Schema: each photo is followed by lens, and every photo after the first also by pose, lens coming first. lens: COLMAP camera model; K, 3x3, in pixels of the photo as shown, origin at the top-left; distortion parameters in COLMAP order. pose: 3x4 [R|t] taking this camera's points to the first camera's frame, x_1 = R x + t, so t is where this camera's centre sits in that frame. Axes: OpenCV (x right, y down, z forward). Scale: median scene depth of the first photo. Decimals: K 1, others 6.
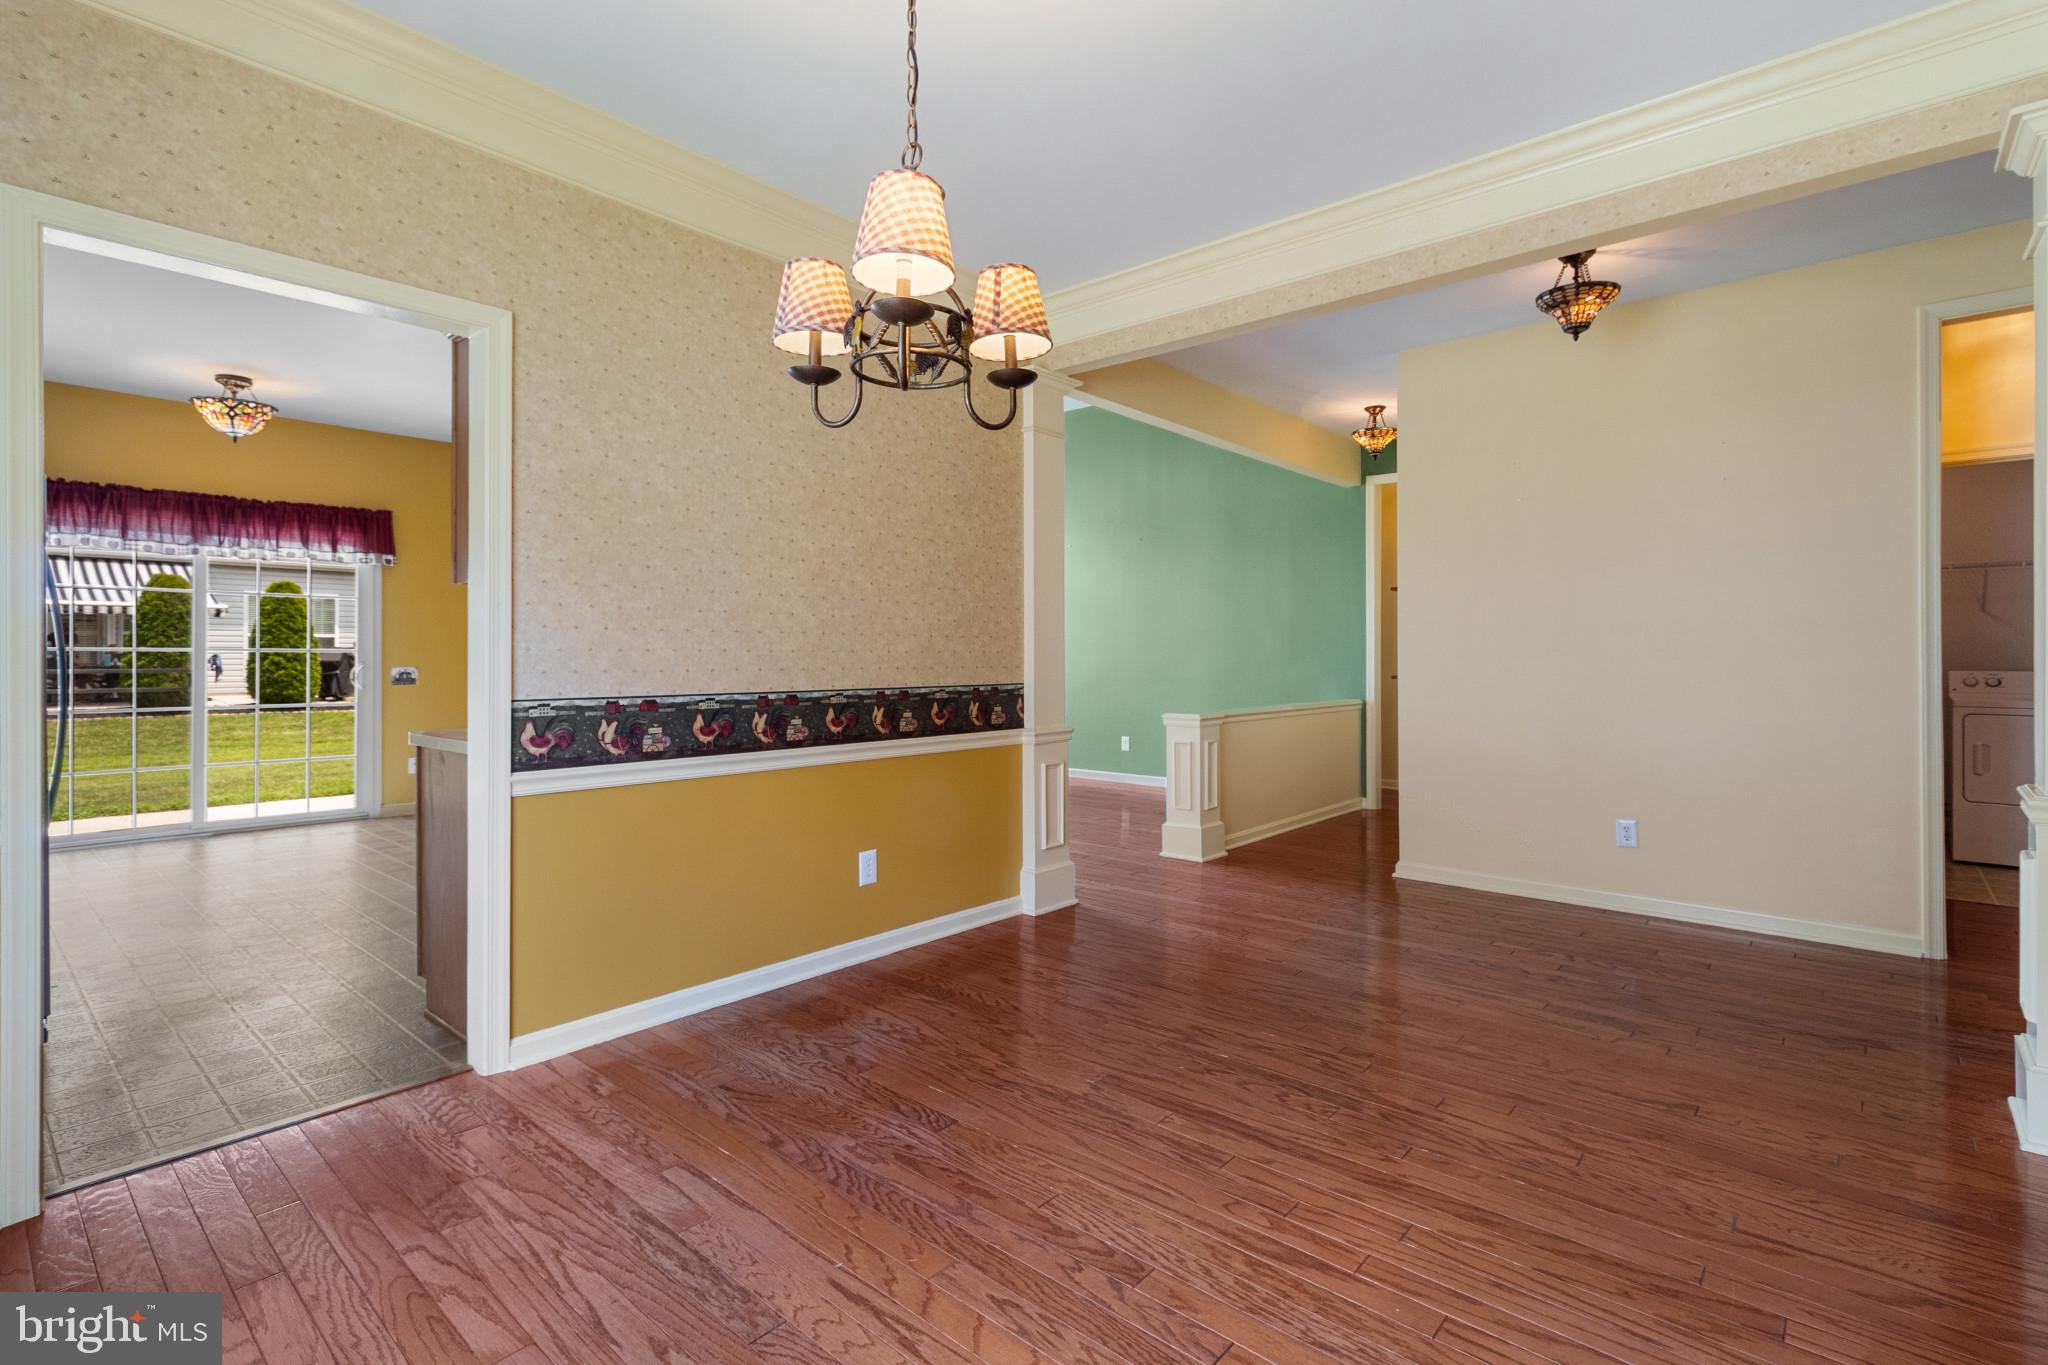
lens RADIAL K [[948.0, 0, 1042.6], [0, 948.0, 660.3], [0, 0, 1]] dist [0.001357, 0.000371]
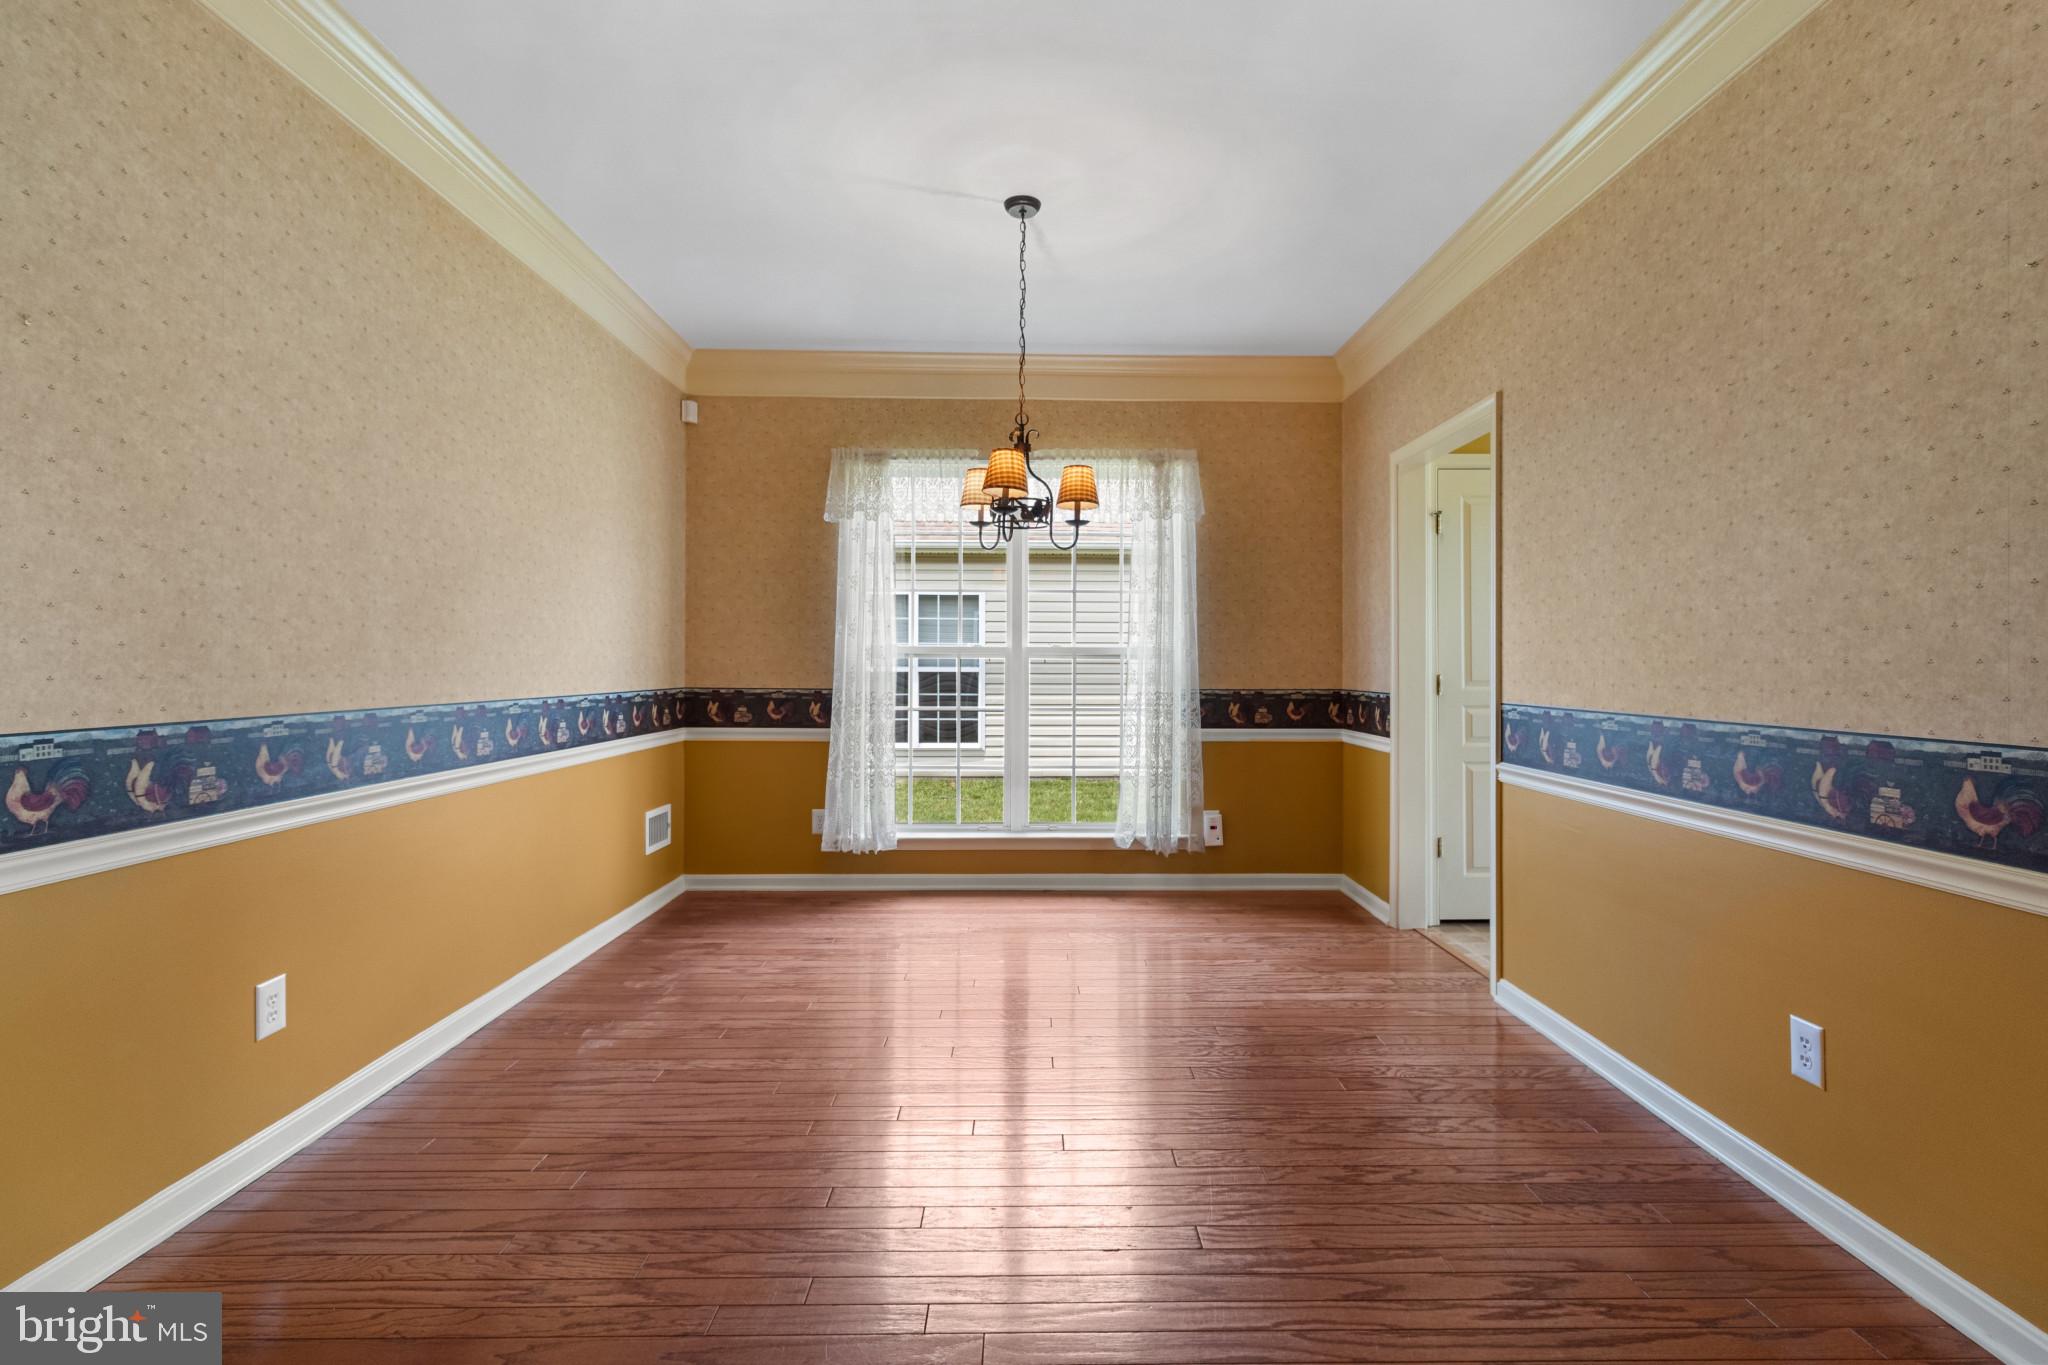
lens RADIAL K [[948.0, 0, 1042.6], [0, 948.0, 660.3], [0, 0, 1]] dist [0.001357, 0.000371]
pose [[-0.744875, -0.001330, -0.667203, 0.693448], [-0.001122, 0.999999, -0.000741, -0.012227], [0.667203, 0.000196, -0.744876, 1.483064]]
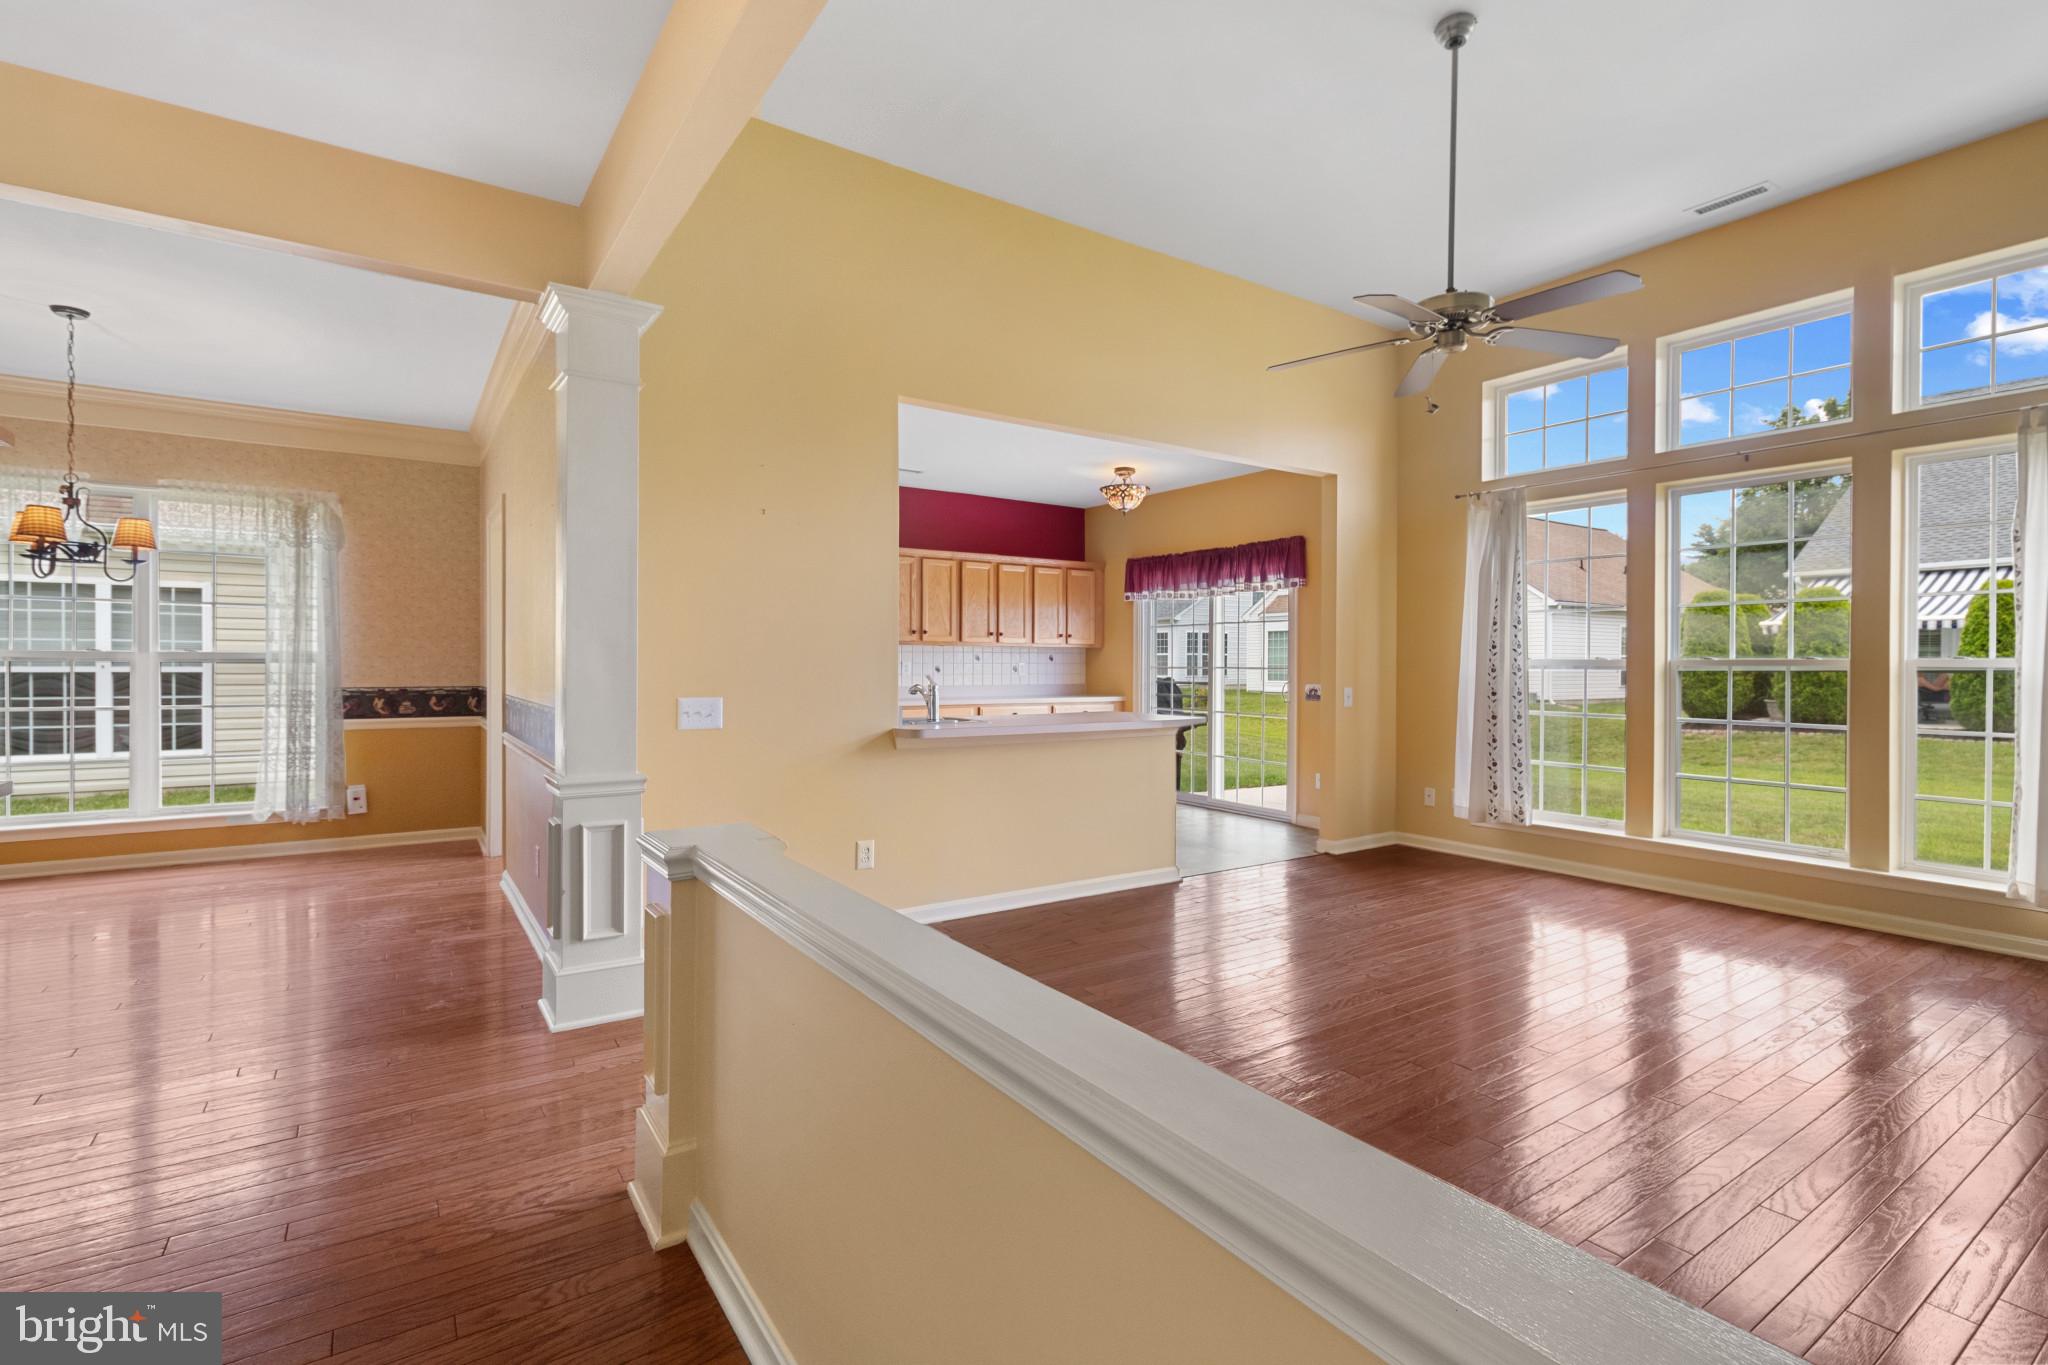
lens RADIAL K [[948.0, 0, 1042.6], [0, 948.0, 660.3], [0, 0, 1]] dist [0.001357, 0.000371]
pose [[-0.251731, 0.002272, -0.967795, 1.002227], [-0.002862, 0.999991, 0.003092, -0.034037], [0.967793, 0.003548, -0.251722, 2.475215]]
